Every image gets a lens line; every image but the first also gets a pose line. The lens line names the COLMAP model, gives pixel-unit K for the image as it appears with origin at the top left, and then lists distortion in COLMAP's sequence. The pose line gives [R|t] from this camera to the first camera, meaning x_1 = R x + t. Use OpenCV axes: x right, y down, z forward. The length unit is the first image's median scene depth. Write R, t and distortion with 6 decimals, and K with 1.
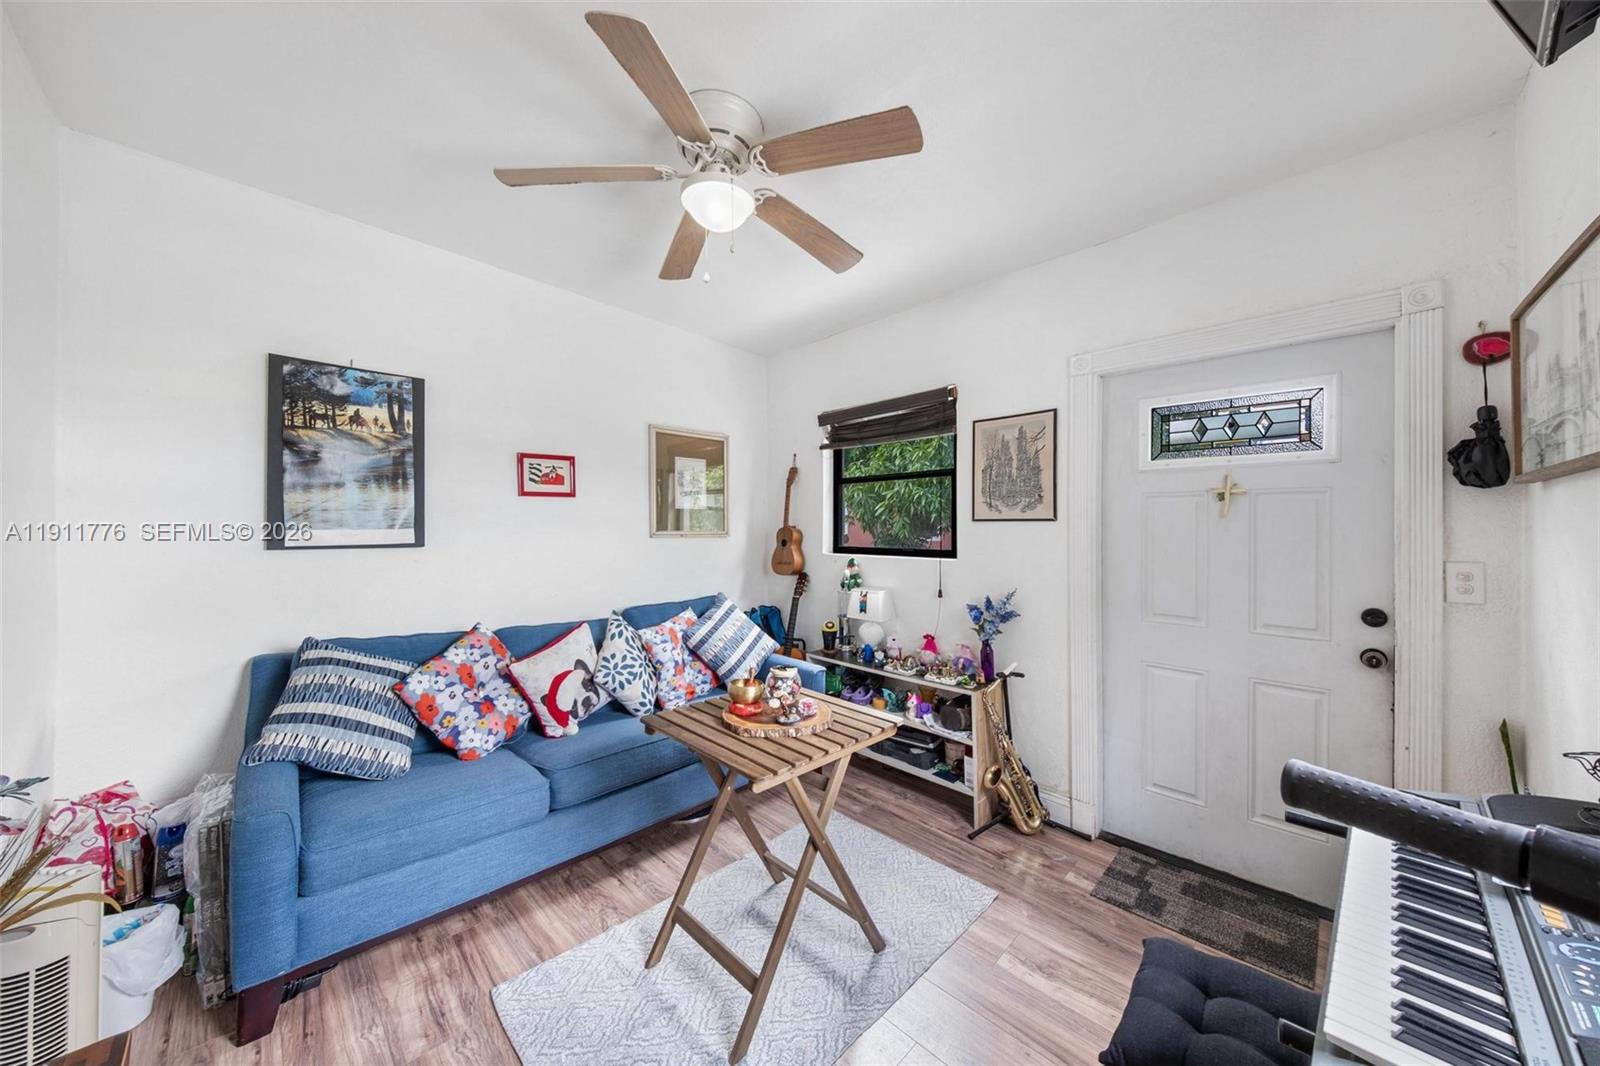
lens RADIAL K [[549.9, 0, 803.1], [0, 549.9, 521.5], [0, 0, 1]] dist [0.048761, -0.026324]
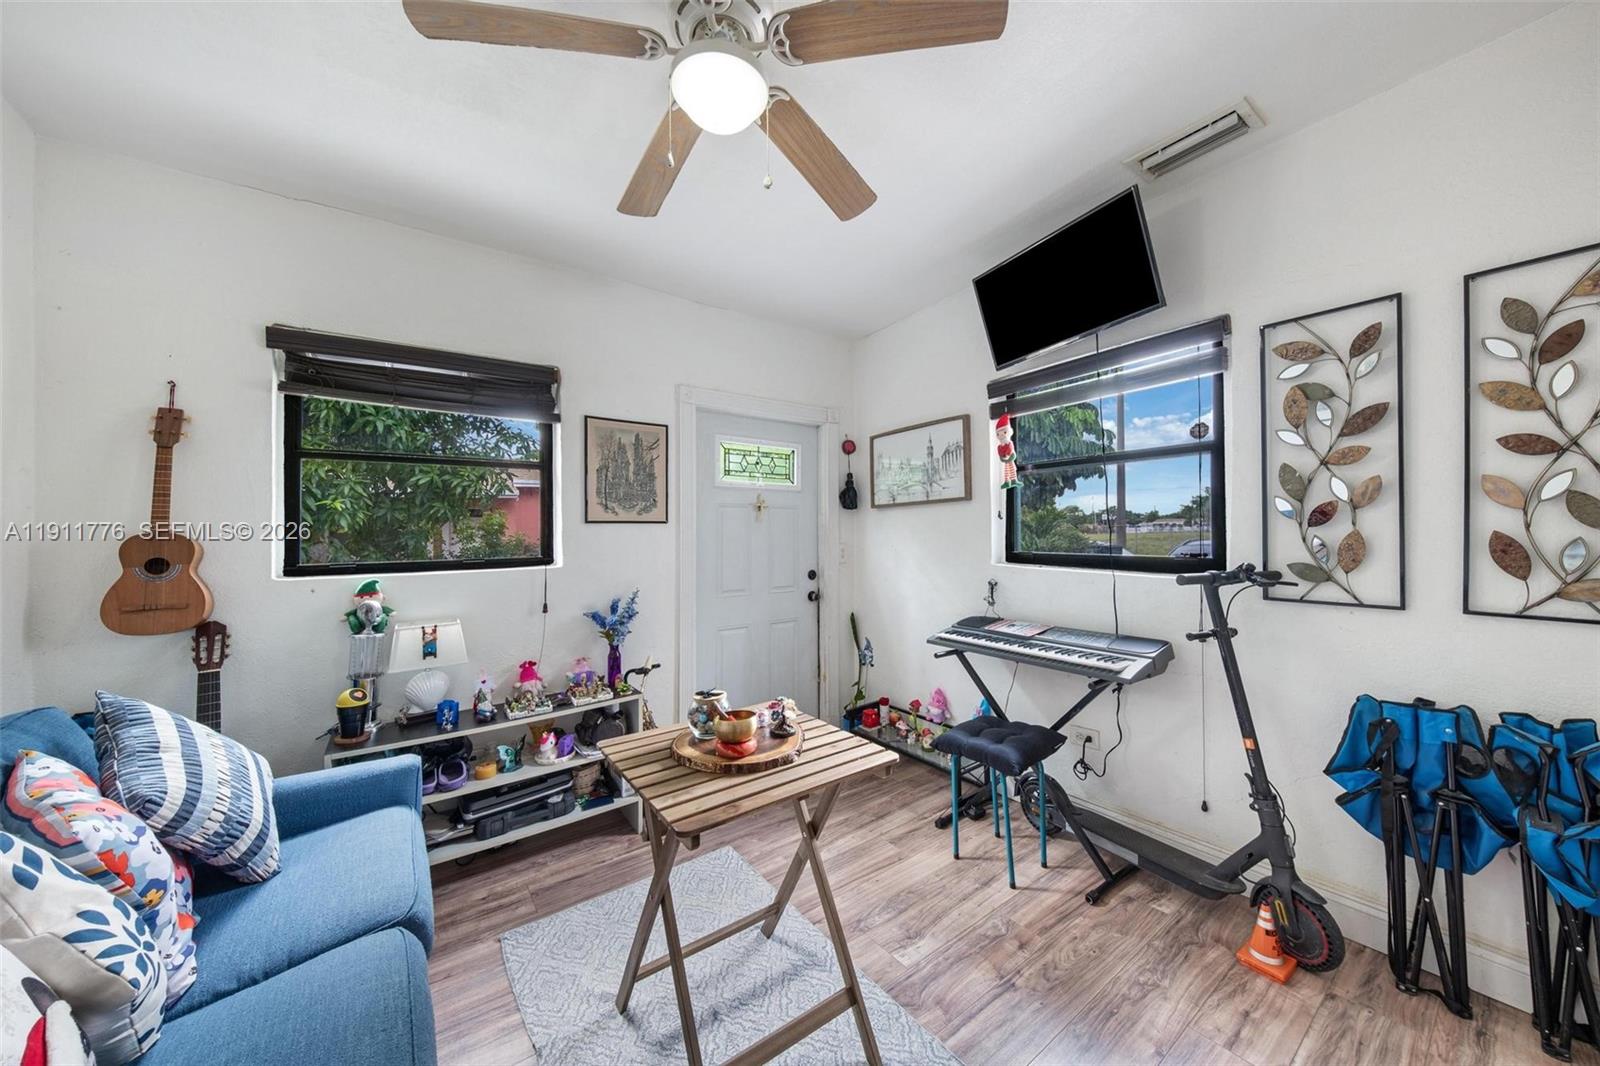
lens RADIAL K [[549.9, 0, 803.1], [0, 549.9, 521.5], [0, 0, 1]] dist [0.048761, -0.026324]
pose [[0.138254, 0.009638, 0.990350, -0.592477], [-0.004228, 0.999949, -0.009141, 0.004070], [-0.990388, -0.002923, 0.138287, 0.531476]]
